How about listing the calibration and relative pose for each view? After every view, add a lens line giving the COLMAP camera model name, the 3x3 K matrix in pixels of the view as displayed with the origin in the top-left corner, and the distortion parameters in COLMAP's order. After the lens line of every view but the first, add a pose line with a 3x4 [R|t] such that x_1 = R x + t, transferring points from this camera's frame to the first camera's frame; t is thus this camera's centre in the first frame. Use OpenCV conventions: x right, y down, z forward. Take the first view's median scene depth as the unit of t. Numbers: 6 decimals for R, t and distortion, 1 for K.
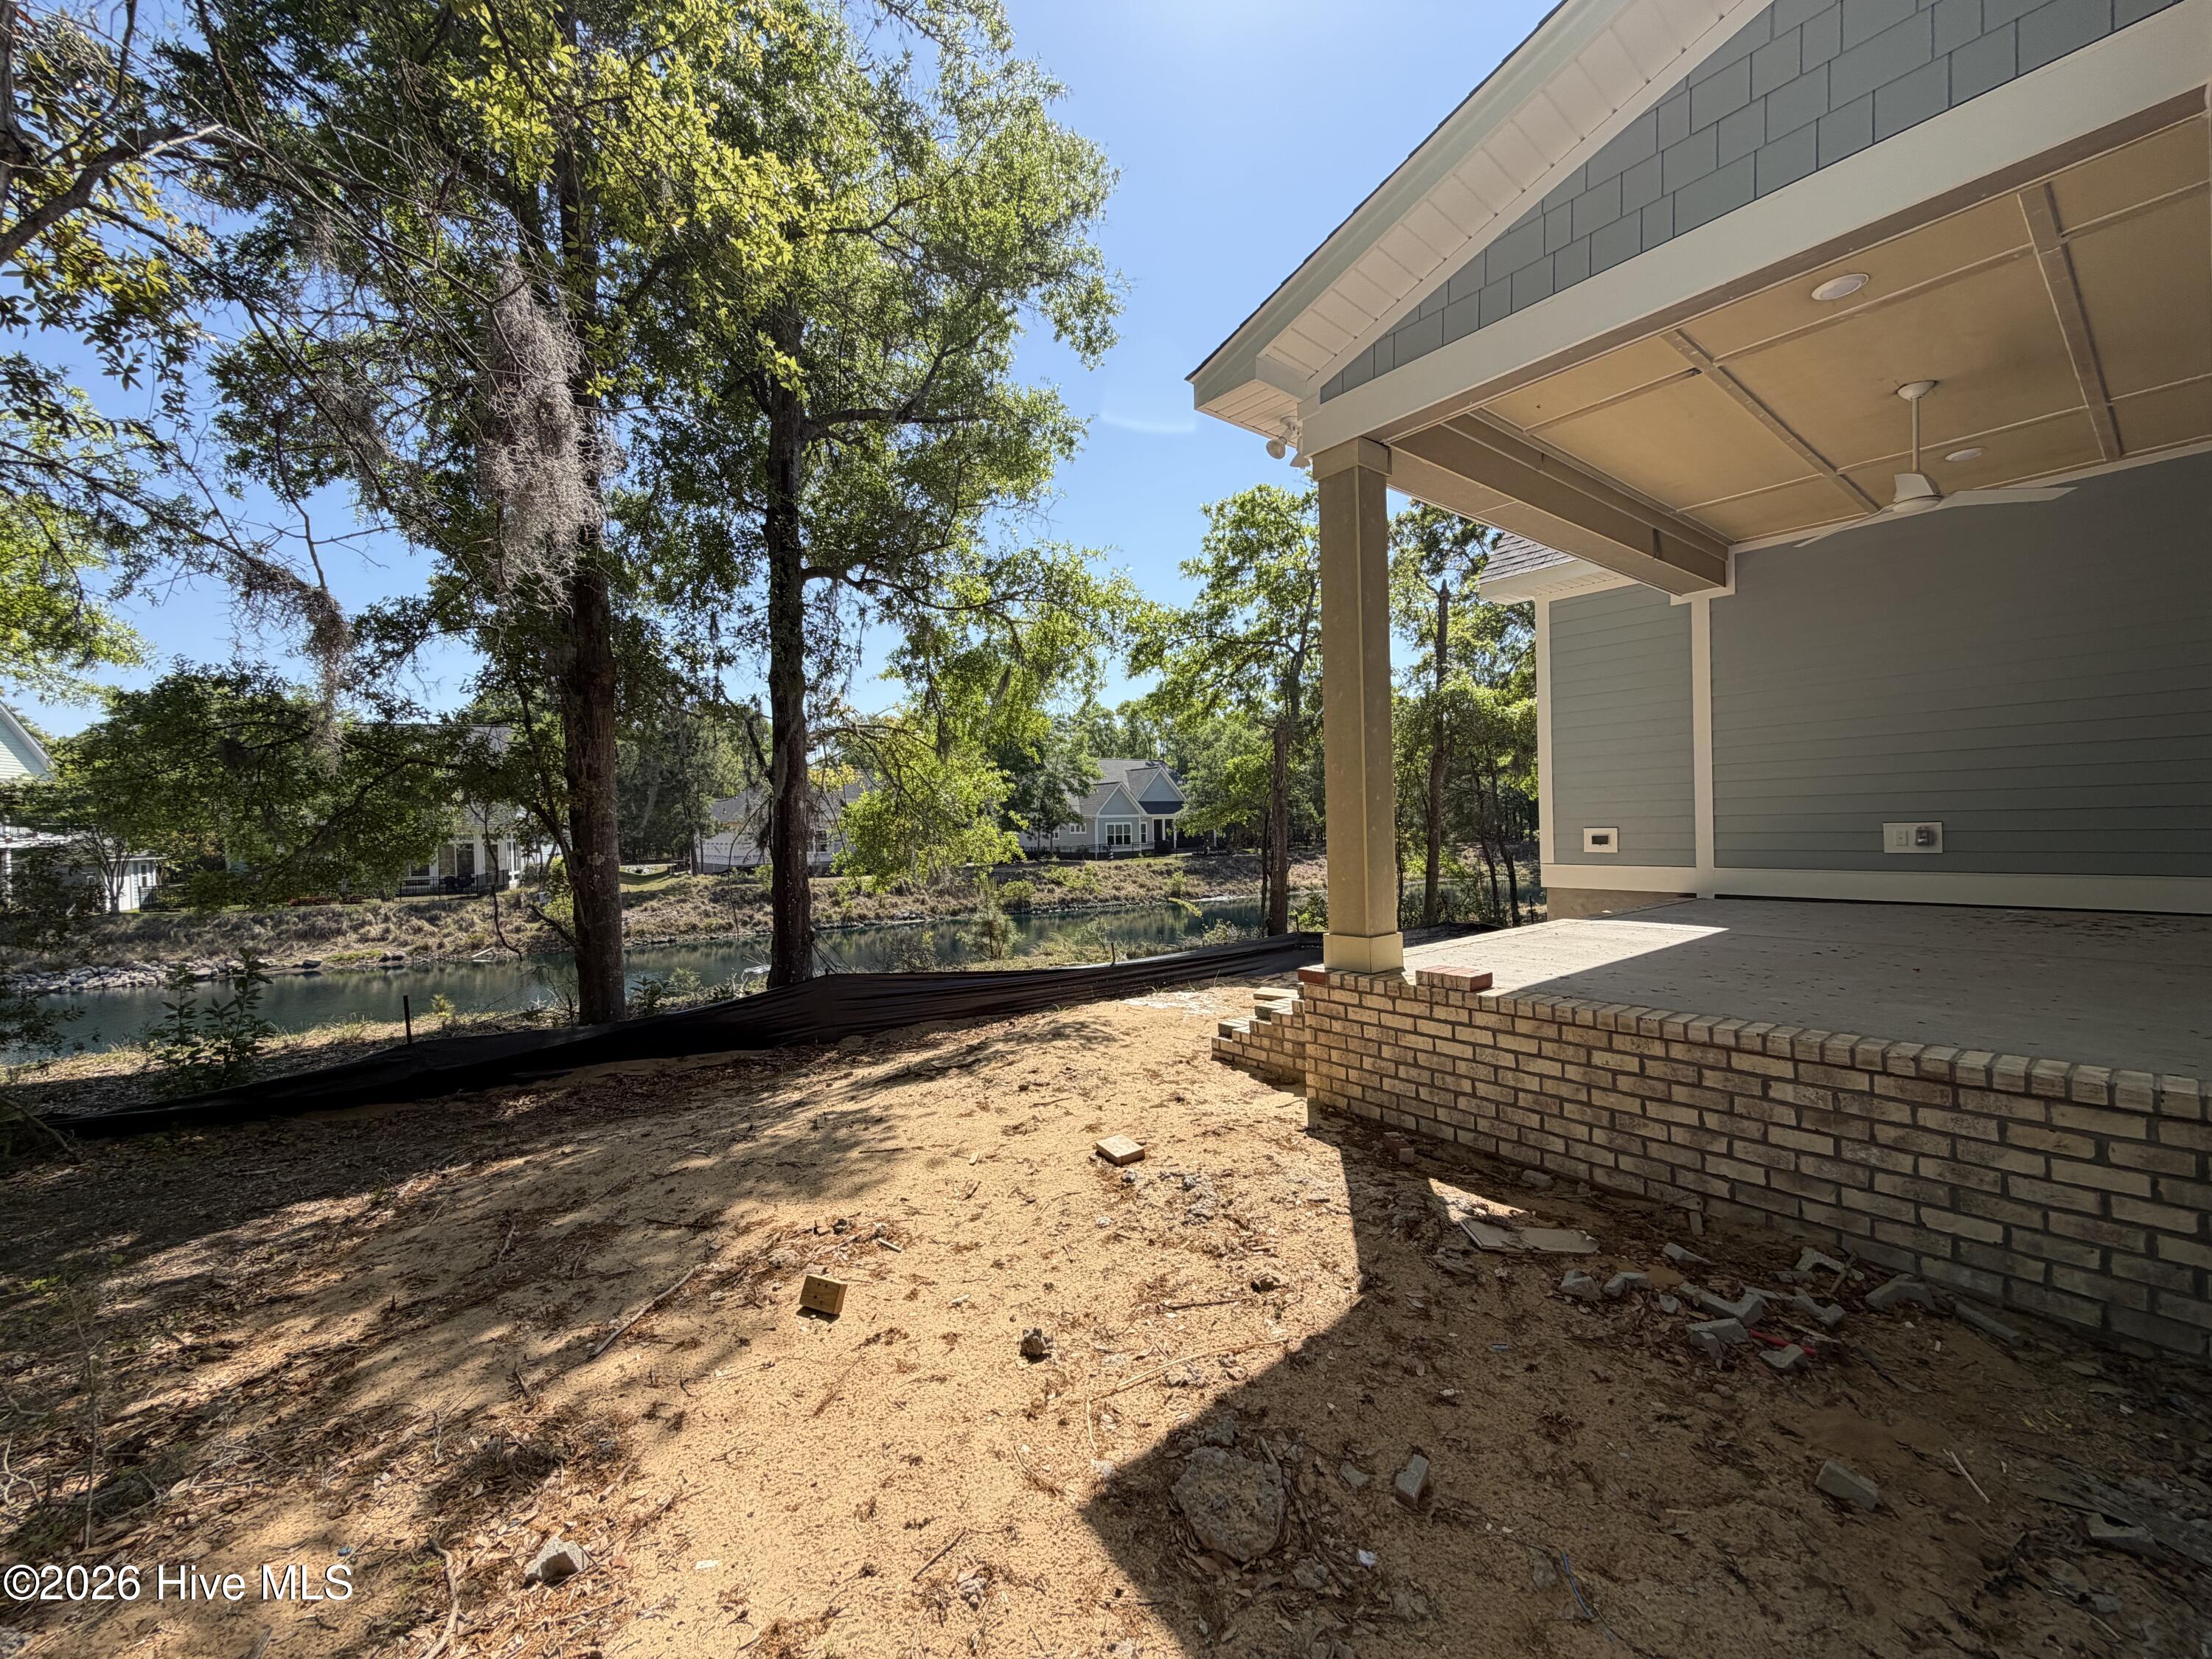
lens RADIAL K [[880.5, 0, 1106.0], [0, 880.5, 829.5], [0, 0, 1]] dist [-0.000002, 0.000352]
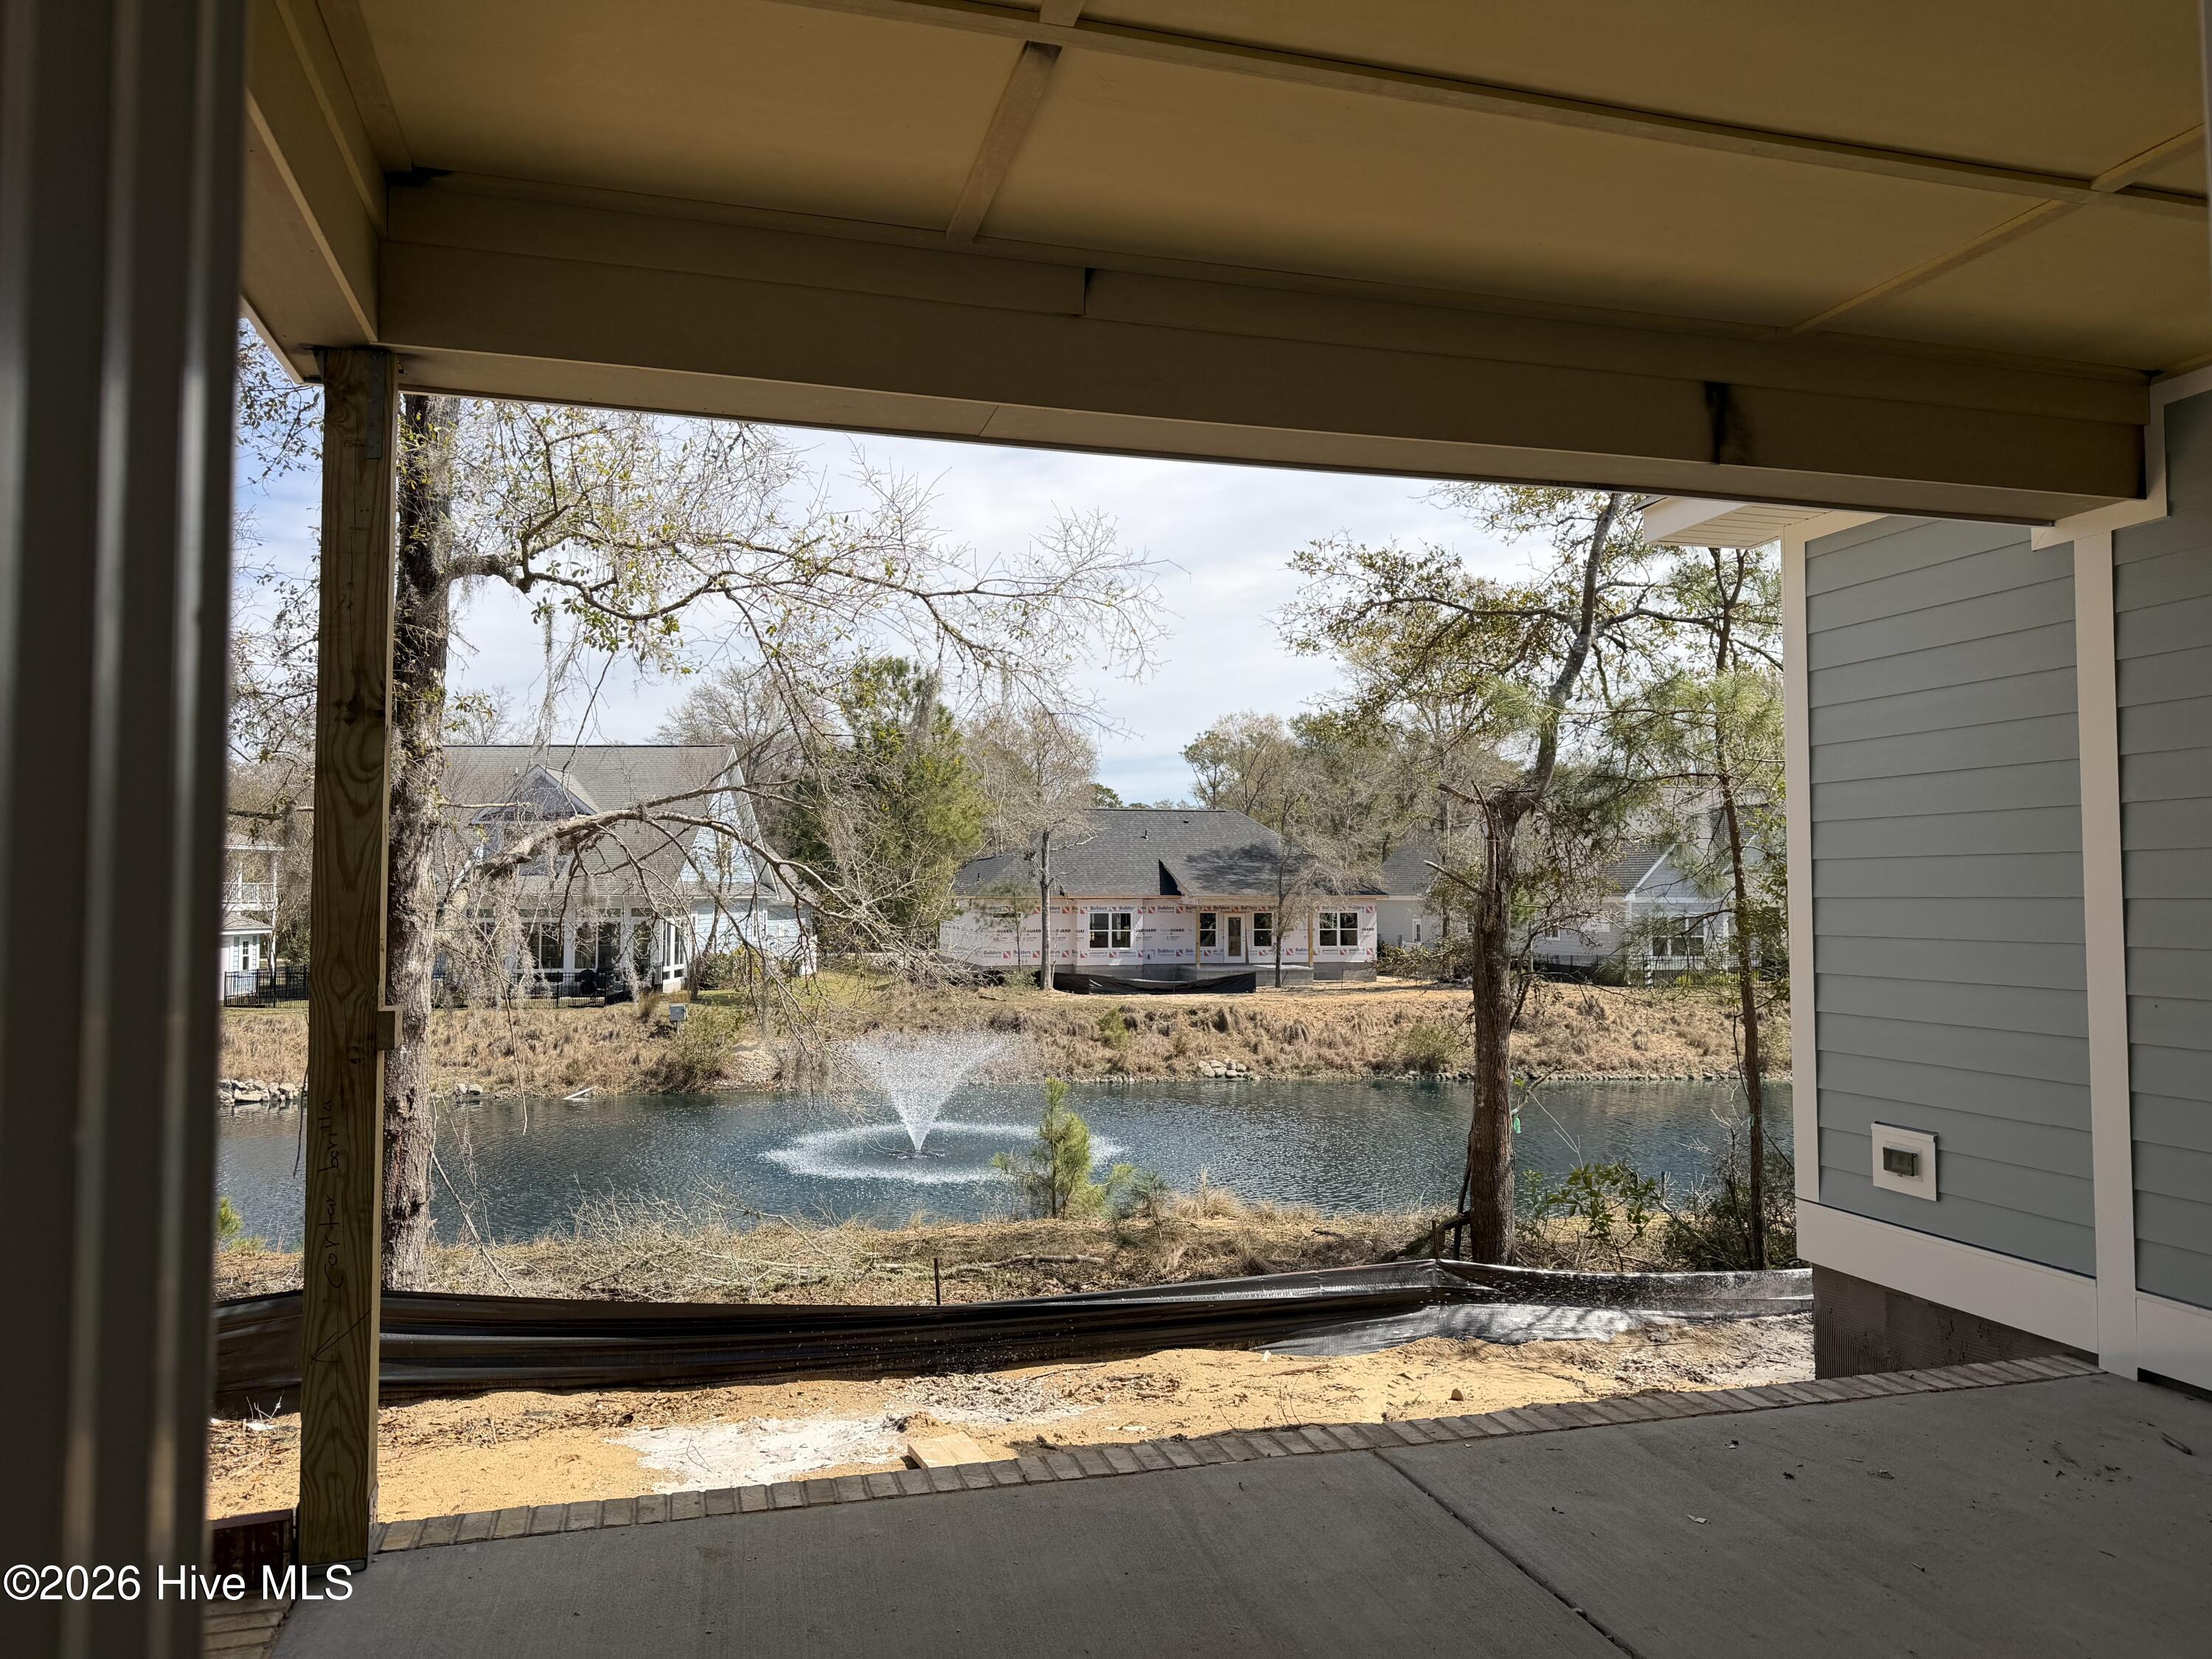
lens RADIAL K [[1541.2, 0, 1106.0], [0, 1541.2, 829.5], [0, 0, 1]] dist [0.080790, -0.097077]
pose [[0.929969, 0.009484, -0.367516, 0.484138], [-0.027747, 0.998627, -0.044440, -0.091167], [0.366589, 0.051526, 0.928955, 0.235305]]
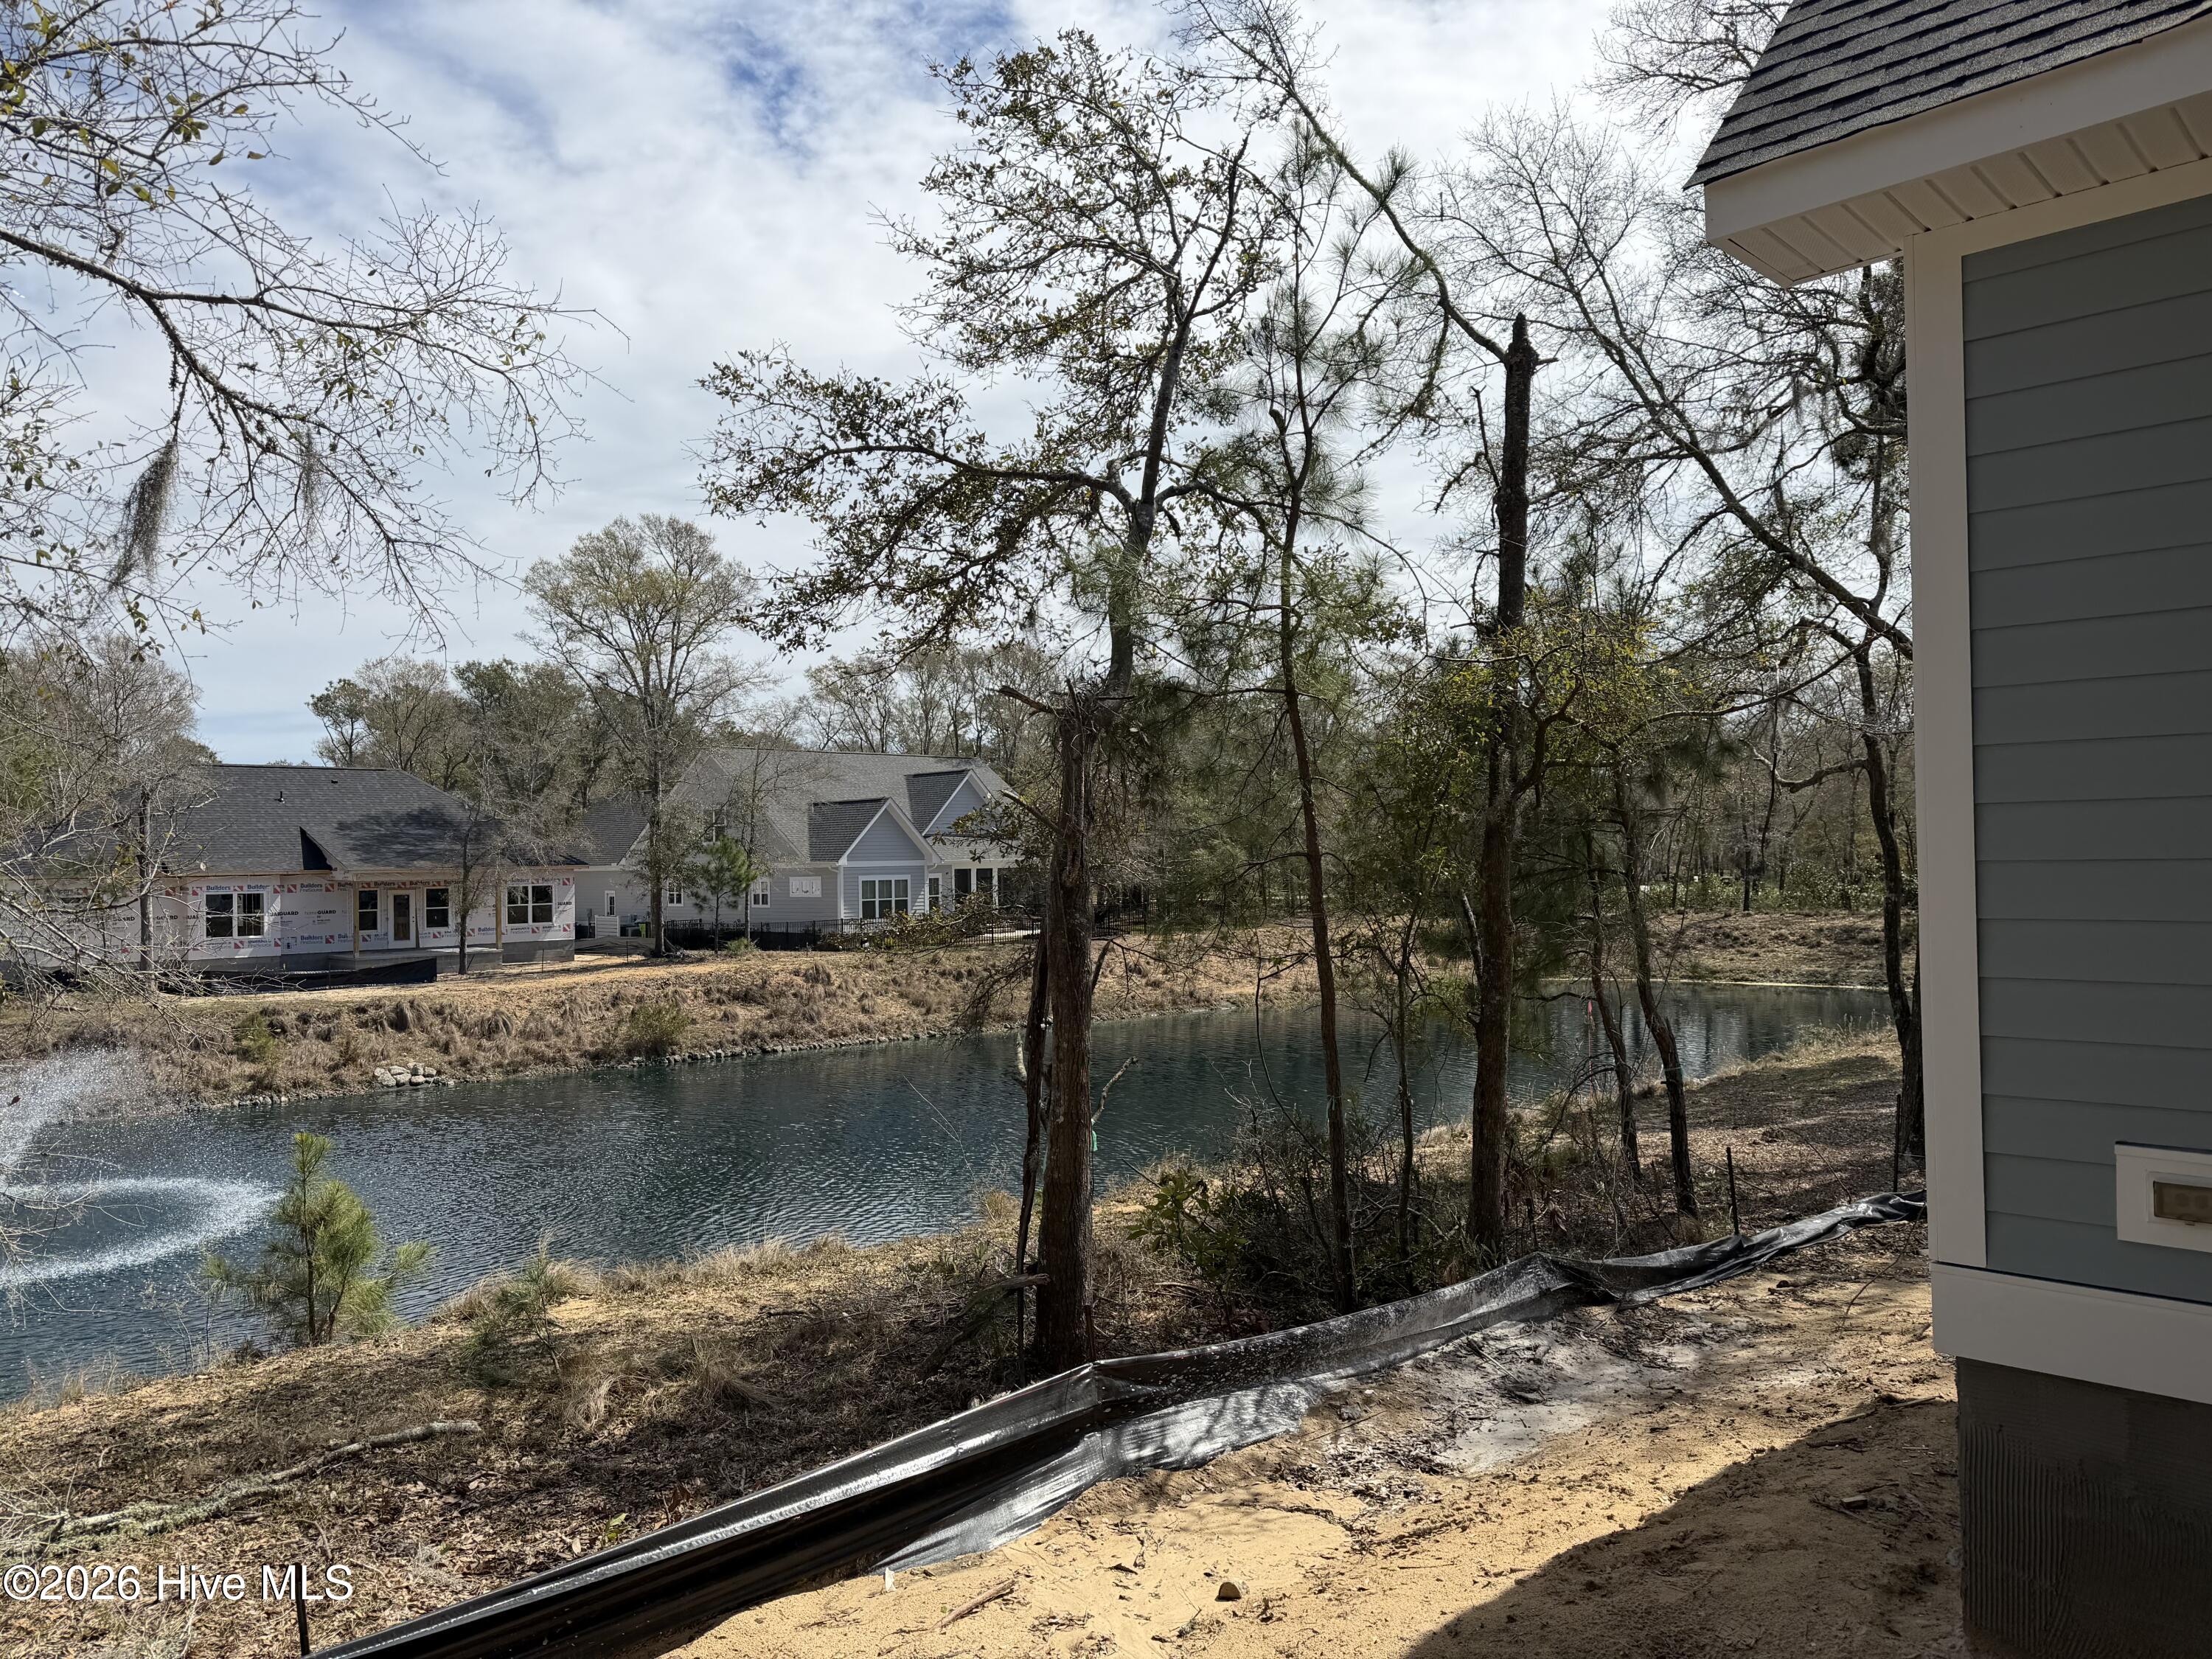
lens RADIAL K [[1560.3, 0, 1112.7], [0, 1560.3, 855.9], [0, 0, 1]] dist [0.182659, -0.327158]
pose [[0.989591, 0.004009, 0.143854, 0.193103], [-0.001842, 0.999883, -0.015192, -0.077702], [-0.143898, 0.014769, 0.989482, 0.594872]]
